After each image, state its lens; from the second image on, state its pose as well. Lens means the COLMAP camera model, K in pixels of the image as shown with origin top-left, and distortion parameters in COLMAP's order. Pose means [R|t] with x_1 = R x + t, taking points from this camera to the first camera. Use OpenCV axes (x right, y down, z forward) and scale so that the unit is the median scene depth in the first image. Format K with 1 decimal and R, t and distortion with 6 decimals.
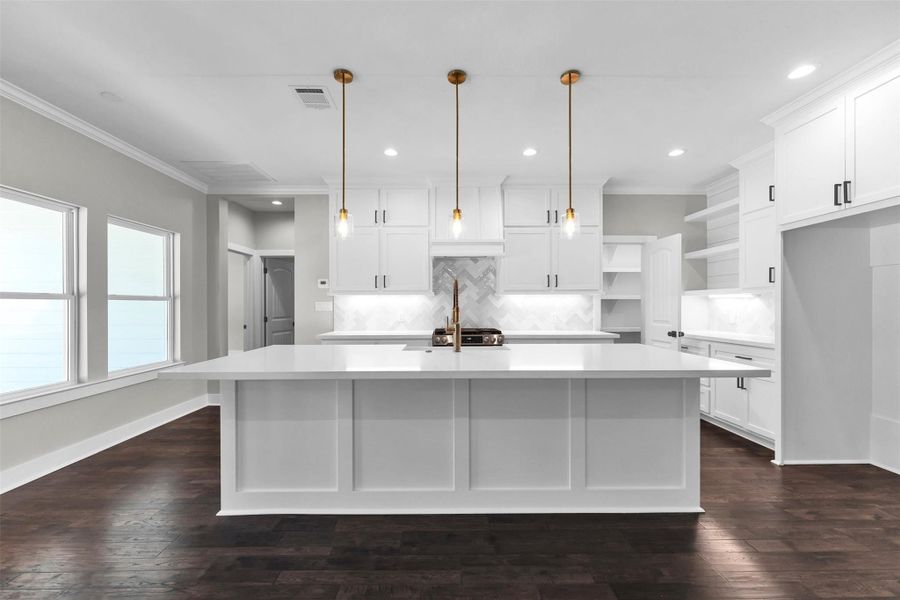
lens RADIAL K [[358.9, 0, 443.4], [0, 358.9, 305.7], [0, 0, 1]] dist [-0.000225, -0.000126]
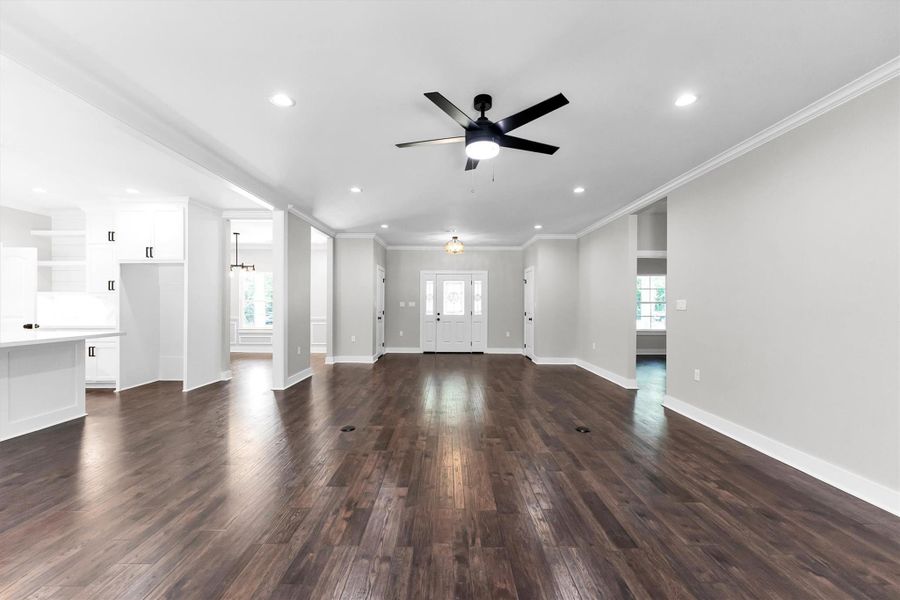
lens RADIAL K [[358.9, 0, 445.3], [0, 358.9, 306.6], [0, 0, 1]] dist [-0.000225, -0.000126]
pose [[0.016533, -0.006433, 0.999843, -0.550811], [-0.002268, 0.999976, 0.006472, -0.002210], [-0.999861, -0.002375, 0.016518, -0.441300]]
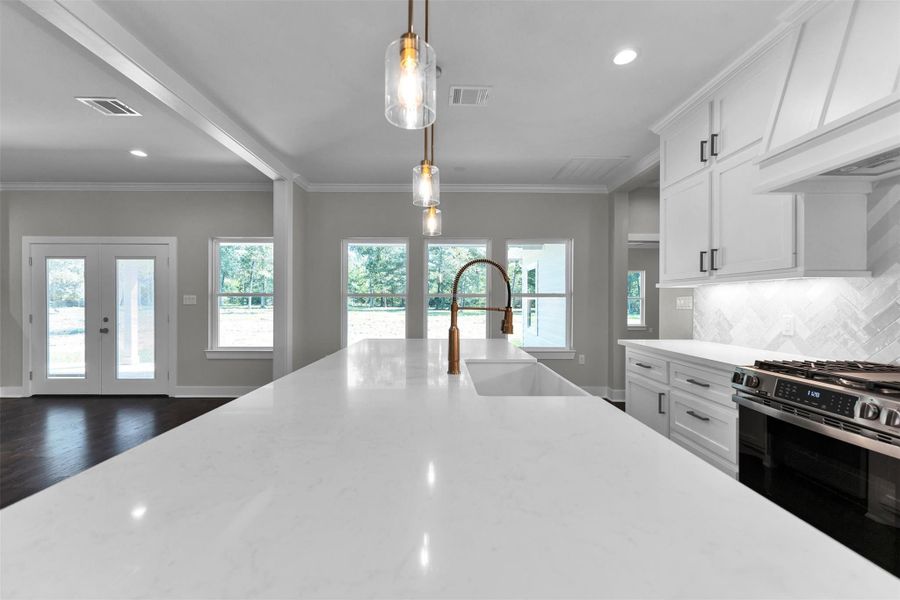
lens RADIAL K [[358.9, 0, 449.1], [0, 358.9, 304.3], [0, 0, 1]] dist [-0.000225, -0.000126]
pose [[0.008833, 0.010498, -0.999906, 0.391972], [-0.001626, 0.999944, 0.010484, -0.002521], [0.999960, 0.001534, 0.008849, 0.565163]]
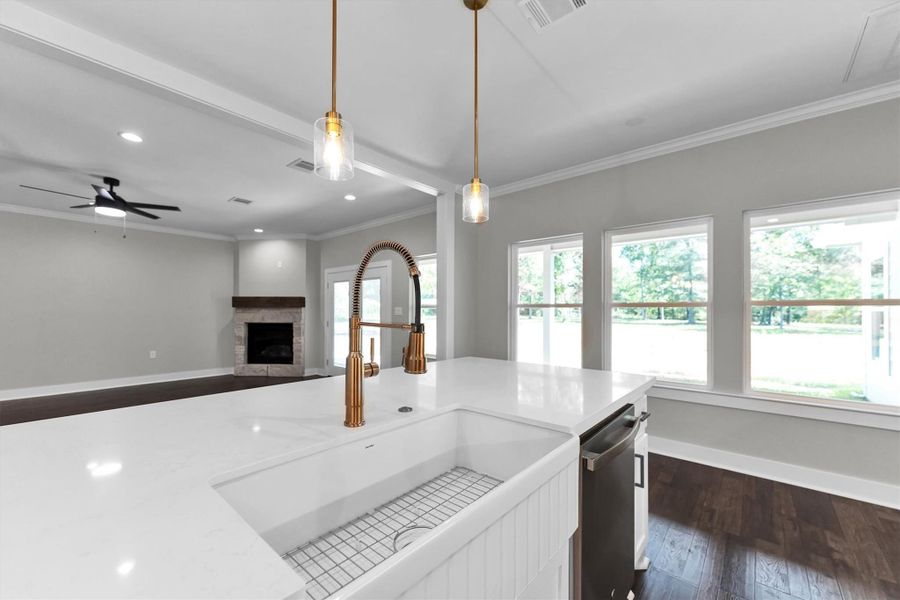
lens RADIAL K [[358.9, 0, 444.3], [0, 358.9, 303.8], [0, 0, 1]] dist [-0.000225, -0.000126]
pose [[-0.669291, -0.017731, -0.742789, 0.154066], [-0.003497, 0.999779, -0.020714, -0.002164], [0.742992, -0.011266, -0.669206, 0.779221]]
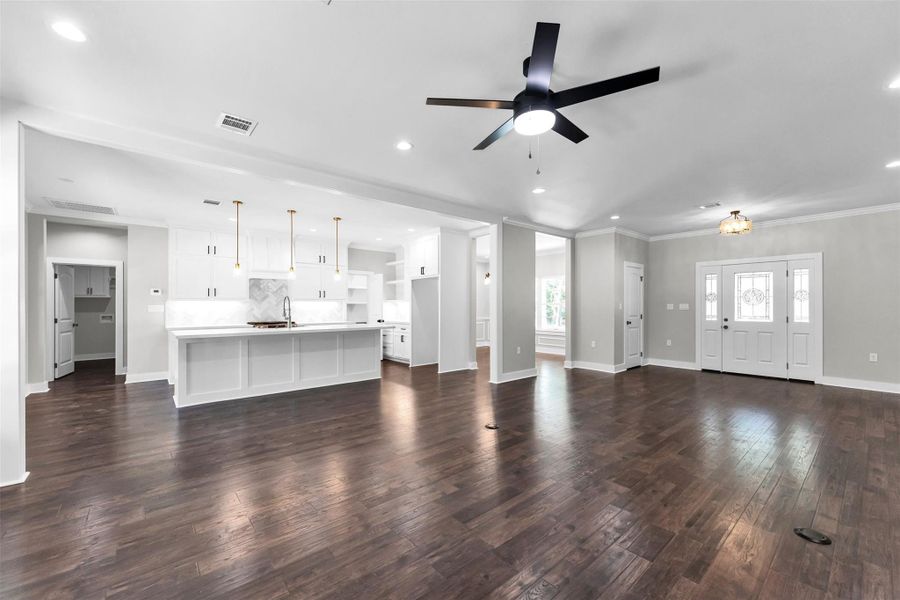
lens RADIAL K [[358.9, 0, 440.1], [0, 358.9, 305.4], [0, 0, 1]] dist [-0.000225, -0.000126]
pose [[0.779634, 0.001879, 0.626233, -0.368749], [0.001671, 0.999986, -0.005080, -0.001081], [-0.626233, 0.005007, 0.779620, -0.797399]]
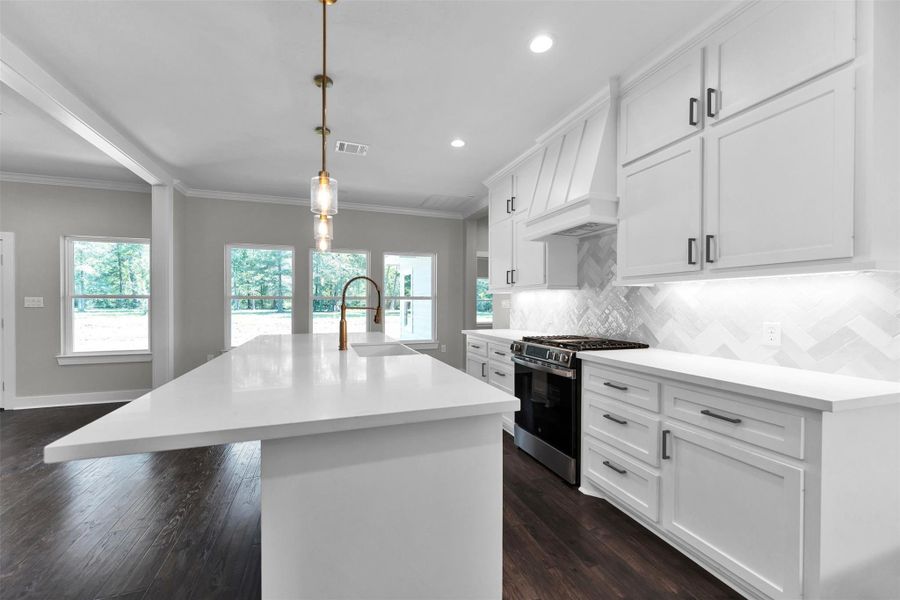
lens RADIAL K [[358.9, 0, 453.4], [0, 358.9, 305.0], [0, 0, 1]] dist [-0.000225, -0.000126]
pose [[0.338902, 0.007003, -0.940796, 0.615749], [-0.000692, 0.999974, 0.007194, -0.003188], [0.940821, -0.001787, 0.338898, 0.545249]]
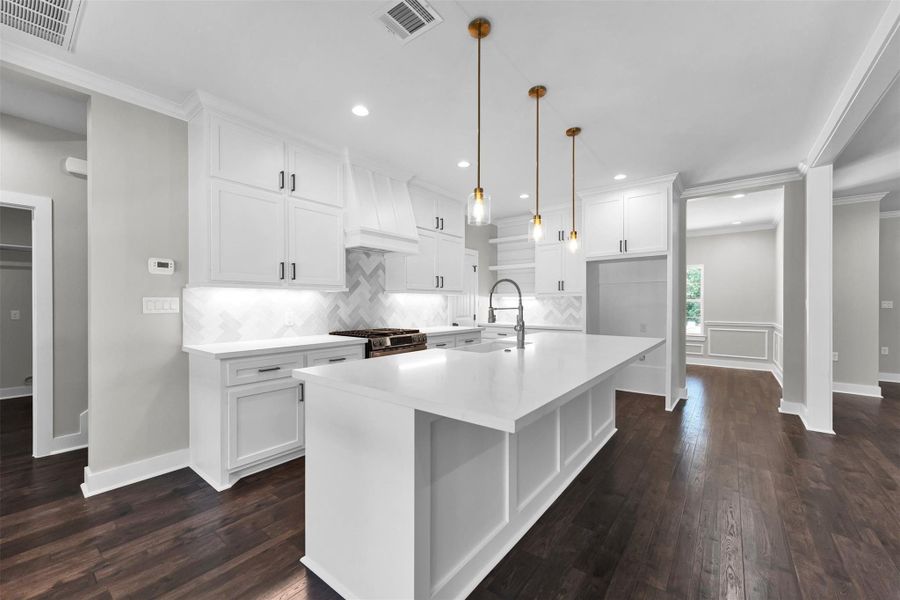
lens RADIAL K [[358.9, 0, 445.8], [0, 358.9, 304.4], [0, 0, 1]] dist [-0.000225, -0.000126]
pose [[0.629861, 0.000419, 0.776708, -0.528072], [-0.001793, 0.999998, 0.000914, -0.001104], [-0.776706, -0.001968, 0.629861, 0.290051]]
